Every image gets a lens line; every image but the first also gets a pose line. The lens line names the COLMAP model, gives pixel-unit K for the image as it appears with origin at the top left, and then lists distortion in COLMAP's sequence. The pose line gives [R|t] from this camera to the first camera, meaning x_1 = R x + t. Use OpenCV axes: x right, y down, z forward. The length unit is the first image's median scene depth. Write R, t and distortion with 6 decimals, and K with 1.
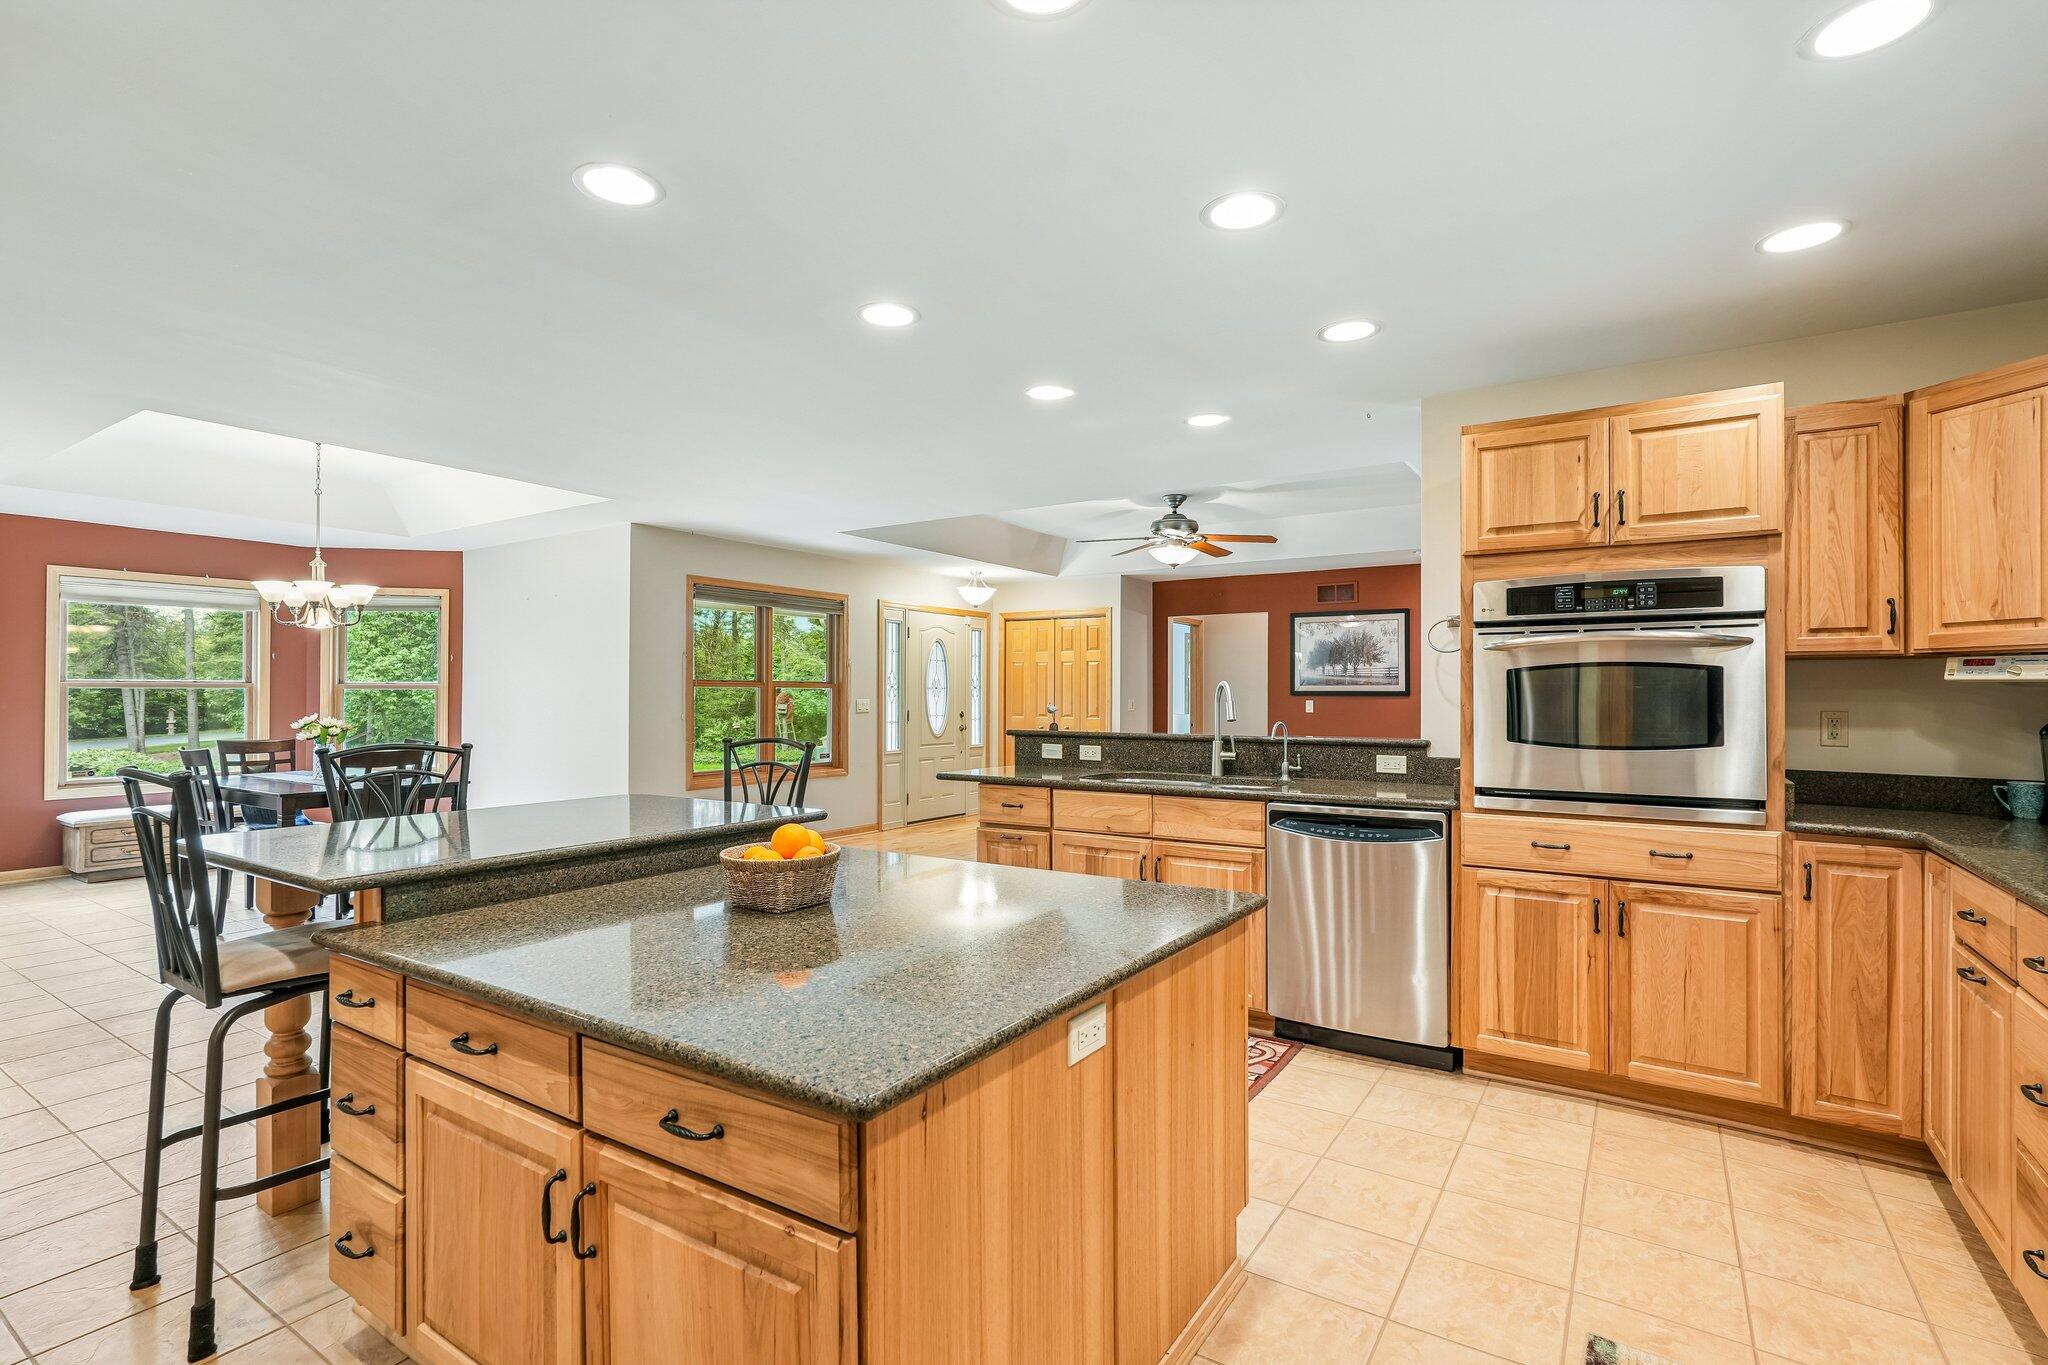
lens RADIAL K [[965.9, 0, 1020.6], [0, 965.9, 684.8], [0, 0, 1]] dist [-0.007820, 0.004892]
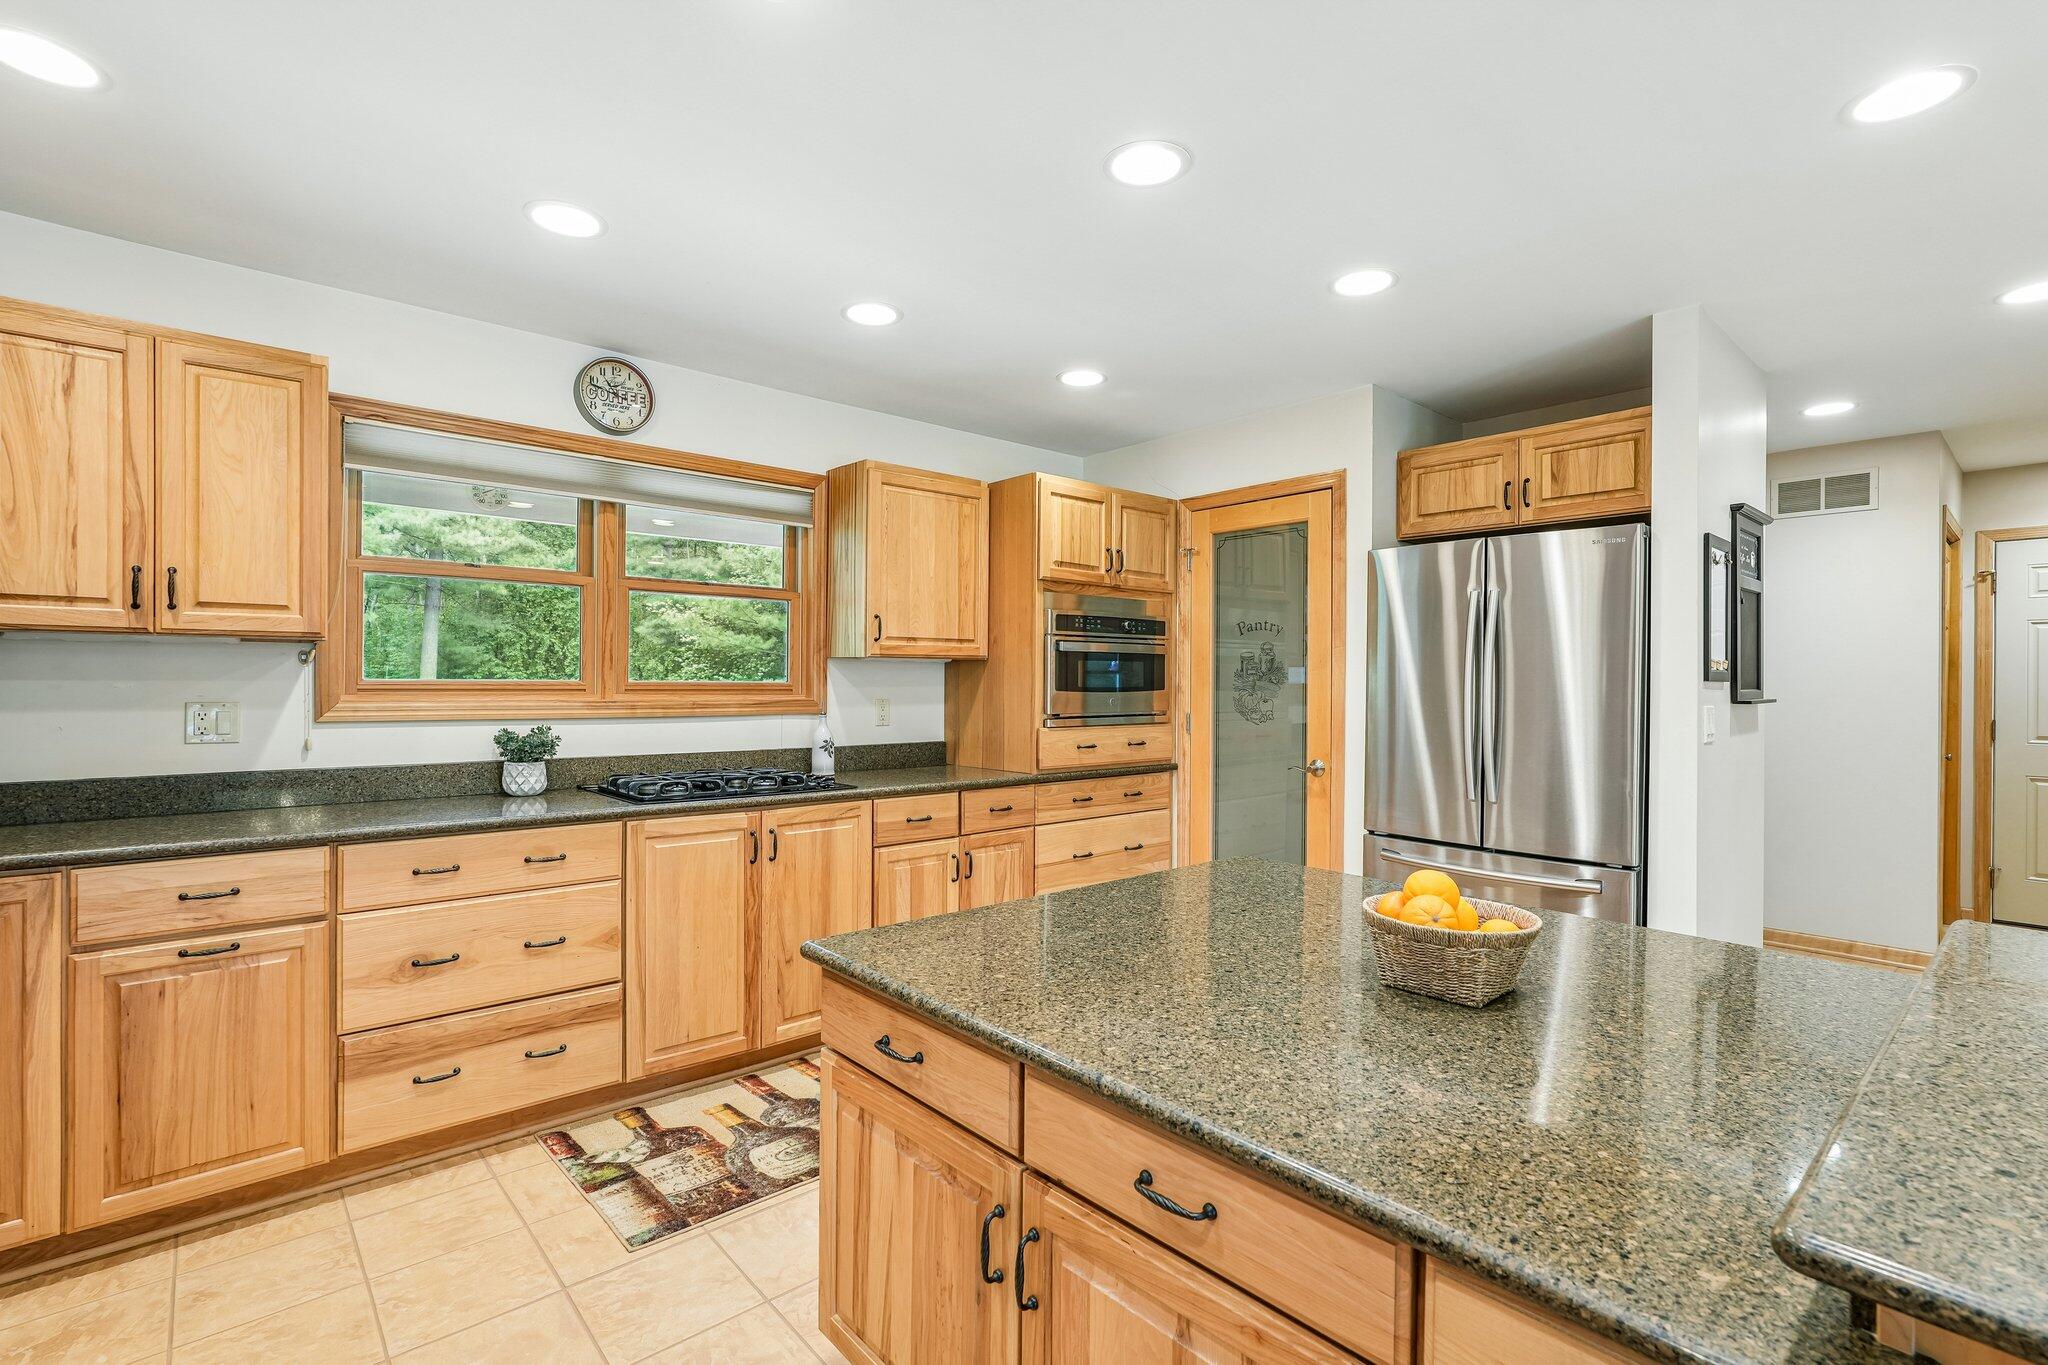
lens RADIAL K [[917.0, 0, 1013.0], [0, 917.0, 685.3], [0, 0, 1]] dist [-0.015610, 0.004127]
pose [[-0.960777, -0.011265, 0.277094, -0.084325], [-0.012859, 0.999910, -0.003934, 0.005340], [-0.277024, -0.007343, -0.960835, 1.217948]]
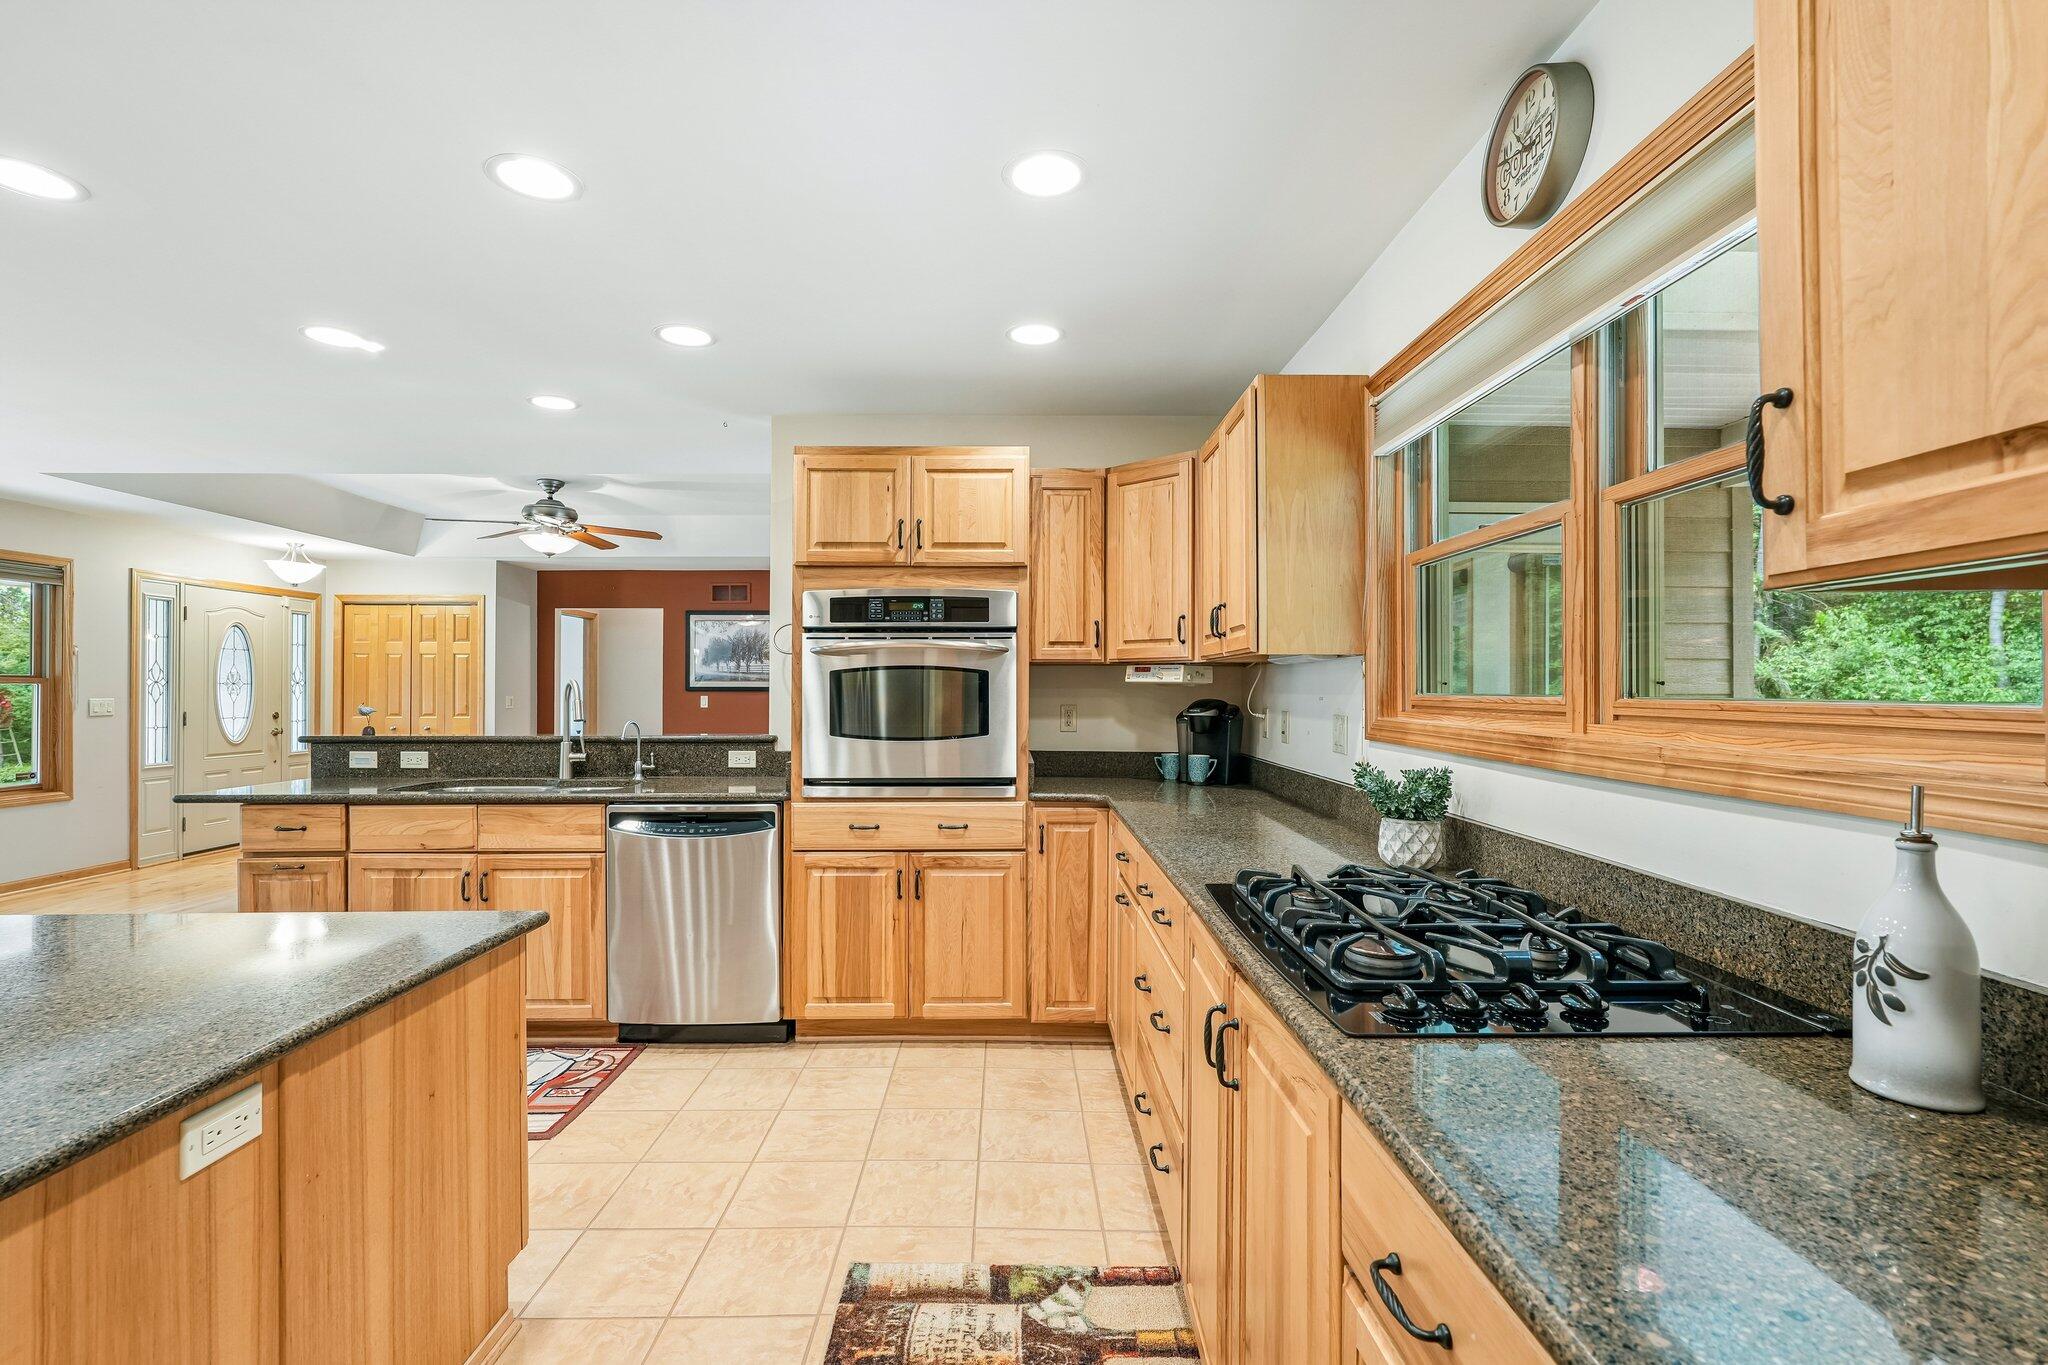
lens RADIAL K [[917.0, 0, 1026.0], [0, 917.0, 684.8], [0, 0, 1]] dist [-0.015610, 0.004127]
pose [[0.825421, 0.000428, 0.564518, 0.099920], [-0.003958, 0.999980, 0.005028, -0.006450], [-0.564504, -0.006384, 0.825405, 0.004178]]
